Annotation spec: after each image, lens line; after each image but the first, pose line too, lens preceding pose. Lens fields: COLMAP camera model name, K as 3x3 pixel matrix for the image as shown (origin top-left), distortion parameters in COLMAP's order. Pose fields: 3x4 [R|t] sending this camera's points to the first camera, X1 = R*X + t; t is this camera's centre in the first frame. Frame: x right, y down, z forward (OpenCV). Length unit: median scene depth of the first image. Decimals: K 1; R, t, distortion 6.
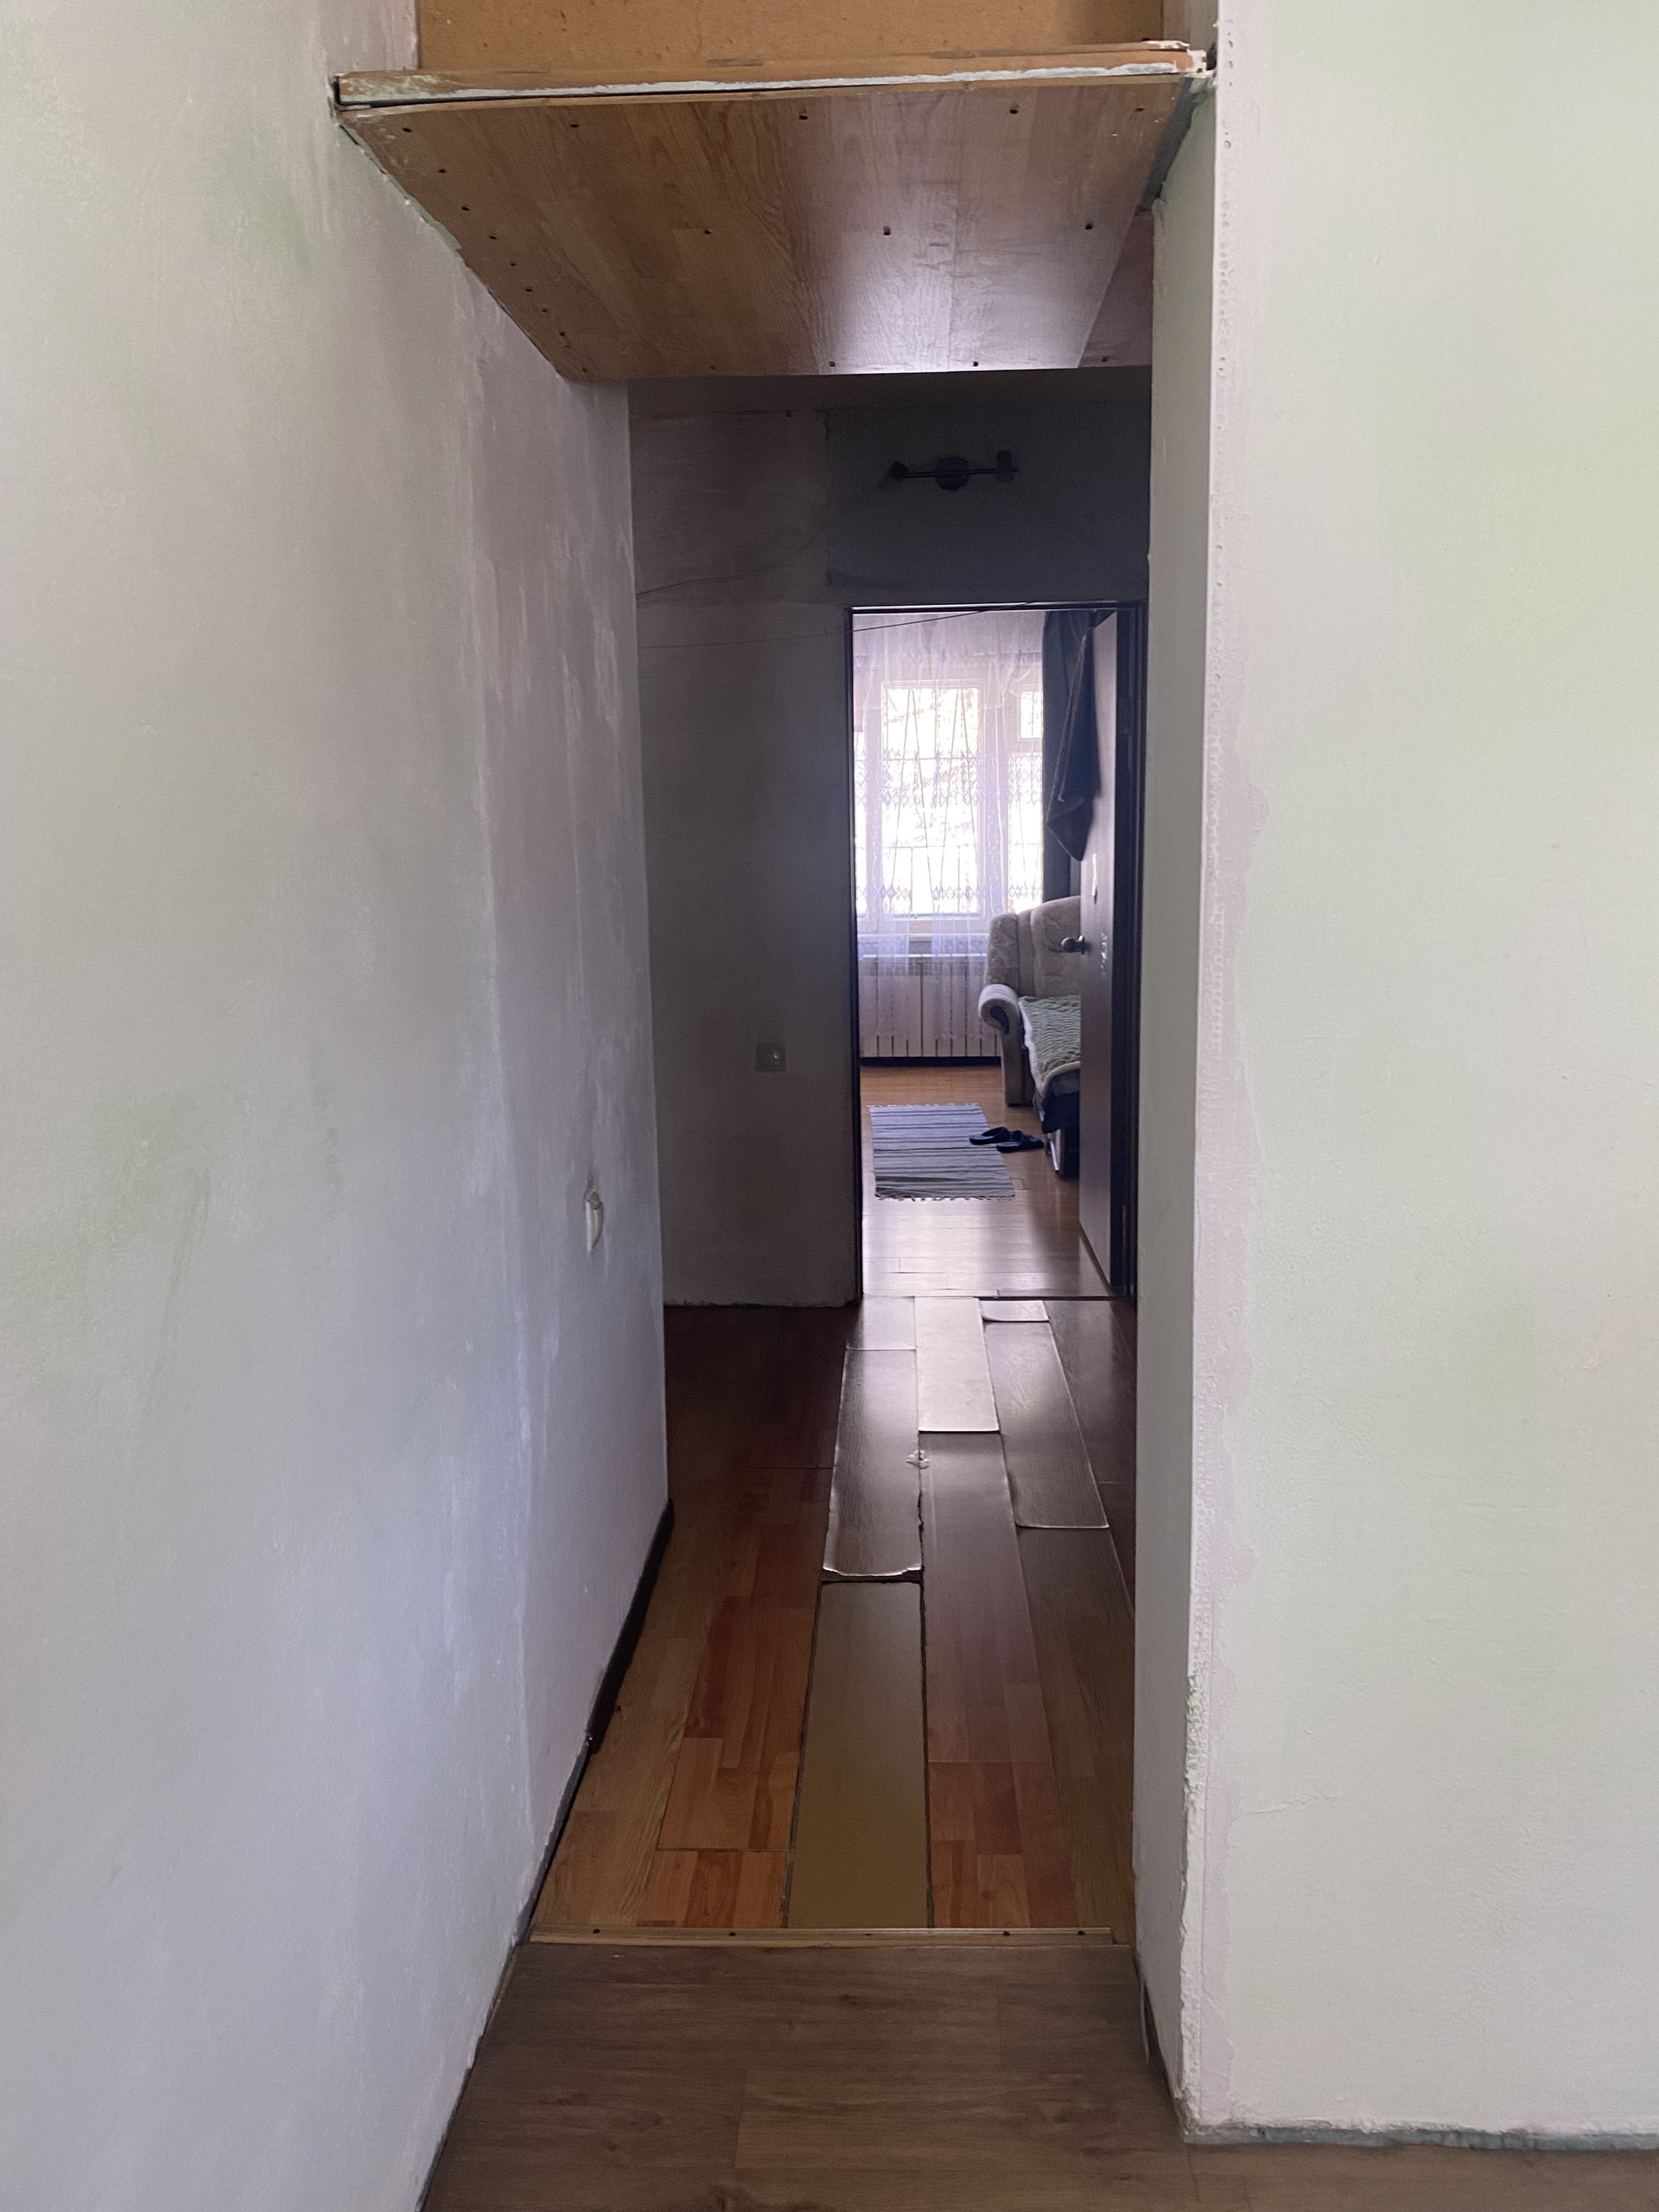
lens RADIAL K [[1714.1, 0, 832.5], [0, 1714.1, 1119.9], [0, 0, 1]] dist [0.051145, -0.043503]
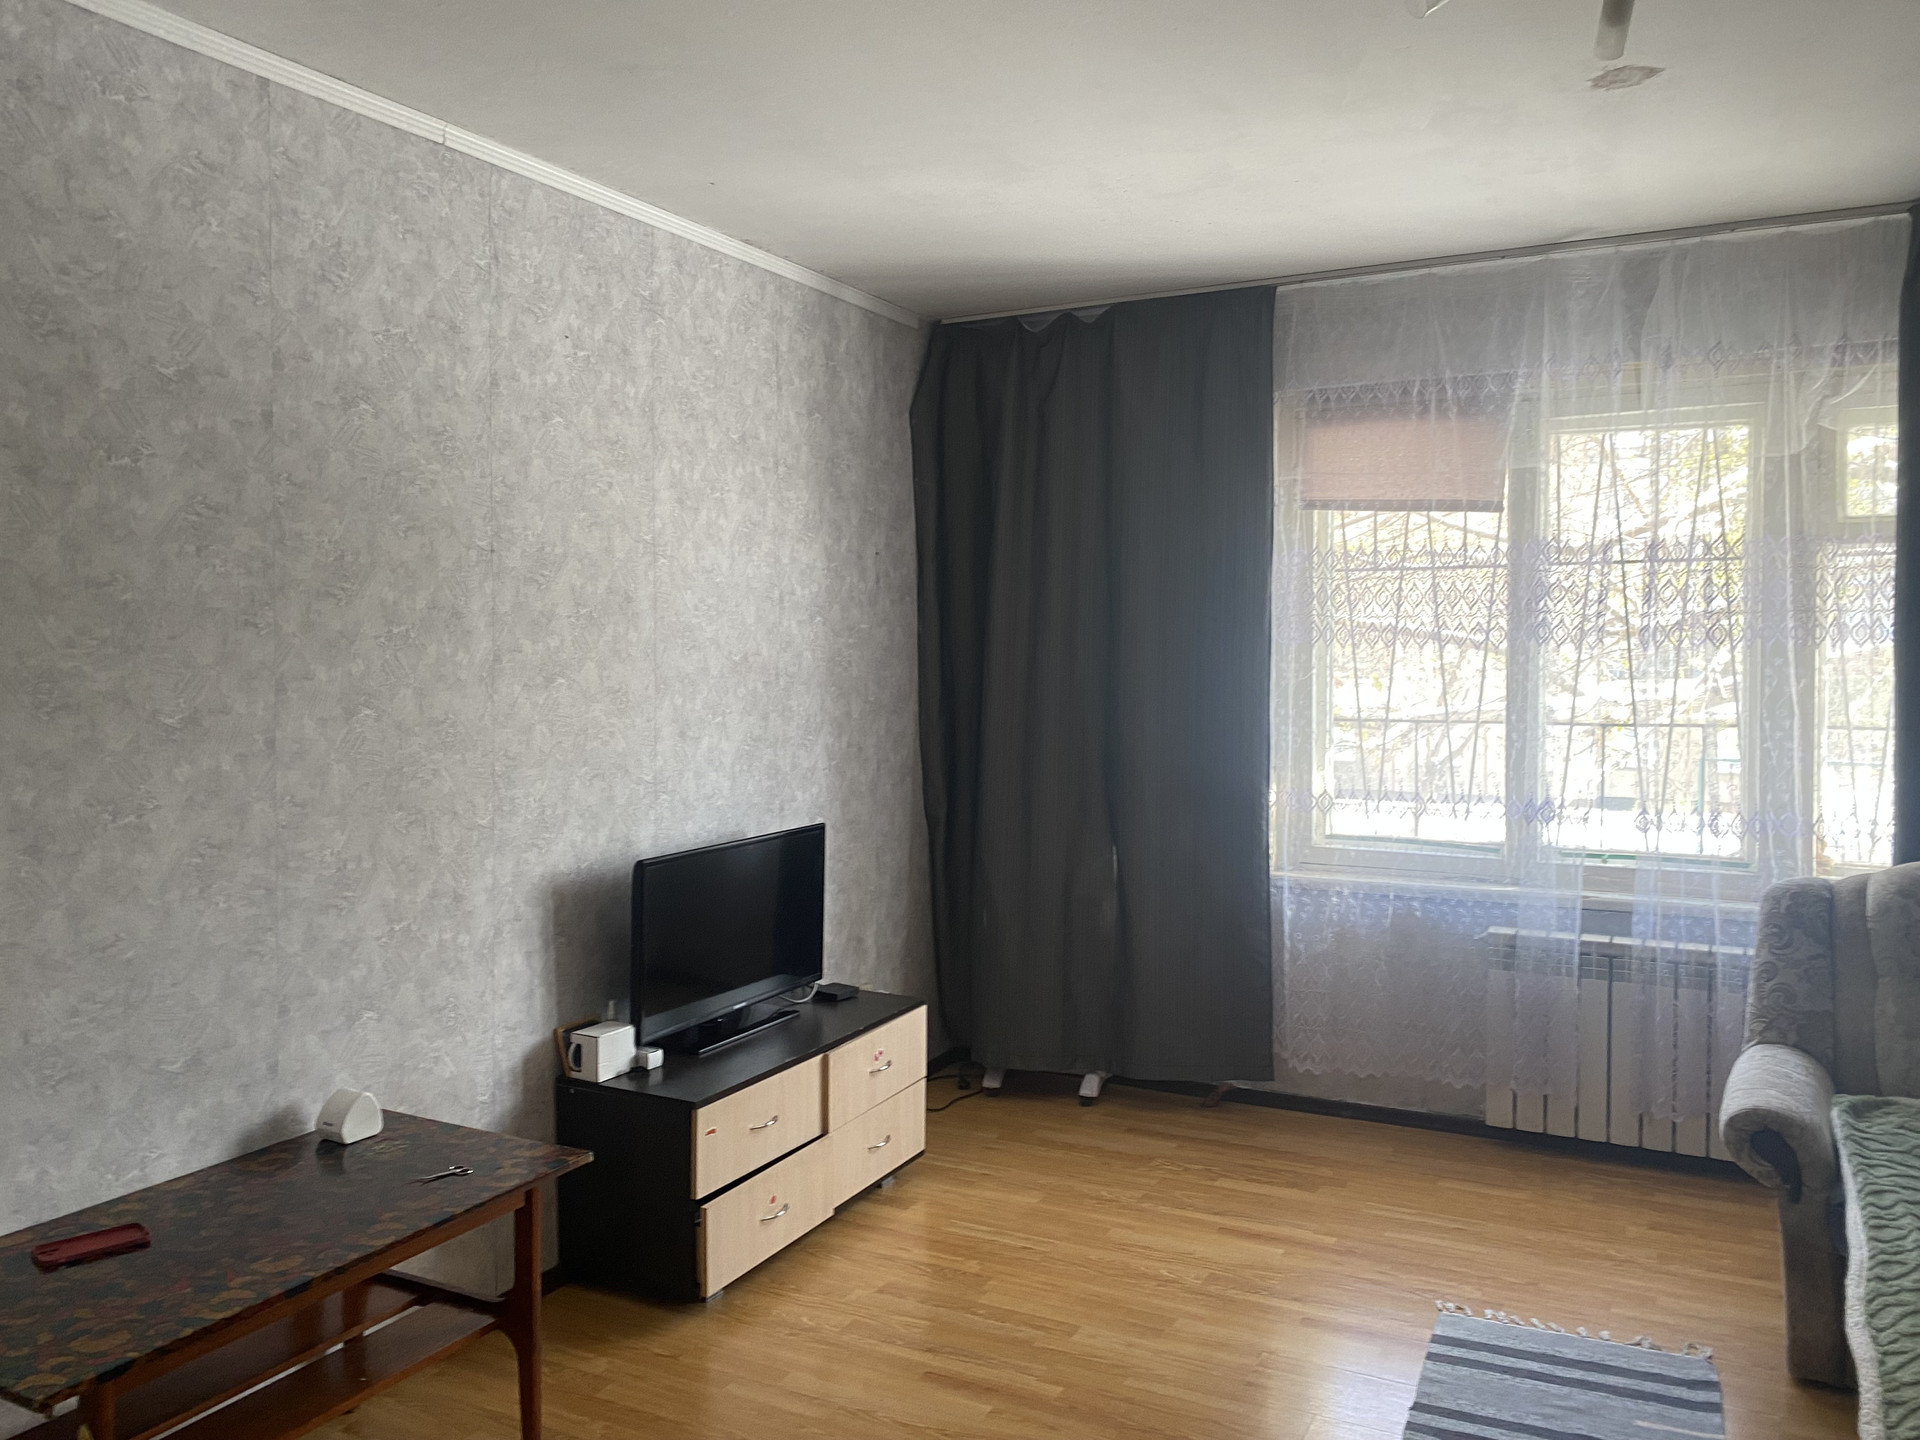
lens RADIAL K [[1487.9, 0, 940.3], [0, 1487.9, 706.9], [0, 0, 1]] dist [0.051145, -0.043503]
pose [[0.907527, 0.024863, -0.419257, 0.057507], [-0.074428, 0.991967, -0.102281, -0.105520], [0.413346, 0.124027, 0.902088, 0.516613]]
